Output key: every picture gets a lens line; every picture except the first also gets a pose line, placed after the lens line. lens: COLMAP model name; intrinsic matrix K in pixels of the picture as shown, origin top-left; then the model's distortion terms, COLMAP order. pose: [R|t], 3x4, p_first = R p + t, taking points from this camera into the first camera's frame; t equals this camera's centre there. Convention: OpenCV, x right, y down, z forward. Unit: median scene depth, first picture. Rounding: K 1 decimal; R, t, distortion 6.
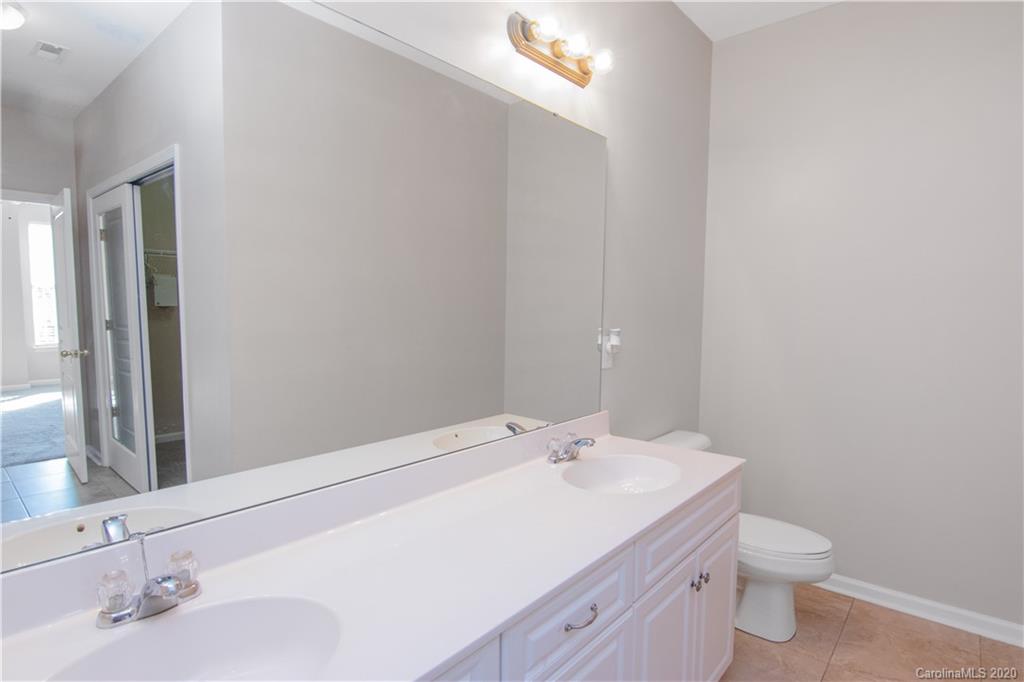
lens RADIAL K [[531.8, 0, 511.0], [0, 531.8, 355.6], [0, 0, 1]] dist [-0.002008, -0.000543]
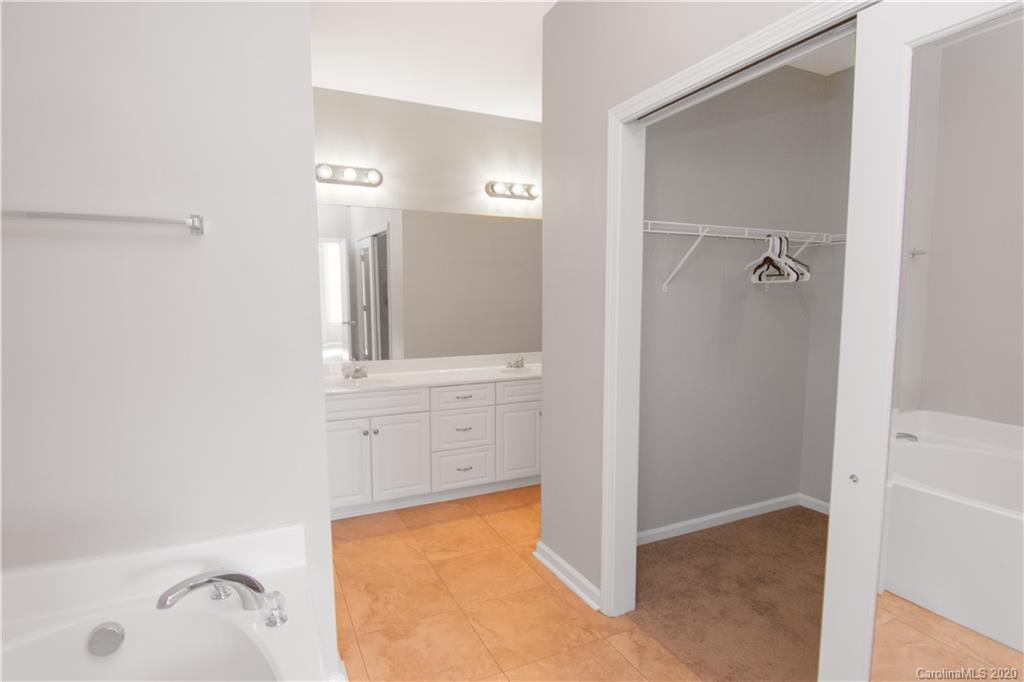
lens RADIAL K [[531.8, 0, 511.0], [0, 531.8, 355.6], [0, 0, 1]] dist [-0.002008, -0.000543]
pose [[0.921084, 0.041927, -0.387100, 0.412069], [-0.030681, 0.998910, 0.035187, 0.027631], [0.388153, -0.020533, 0.921366, -0.476437]]
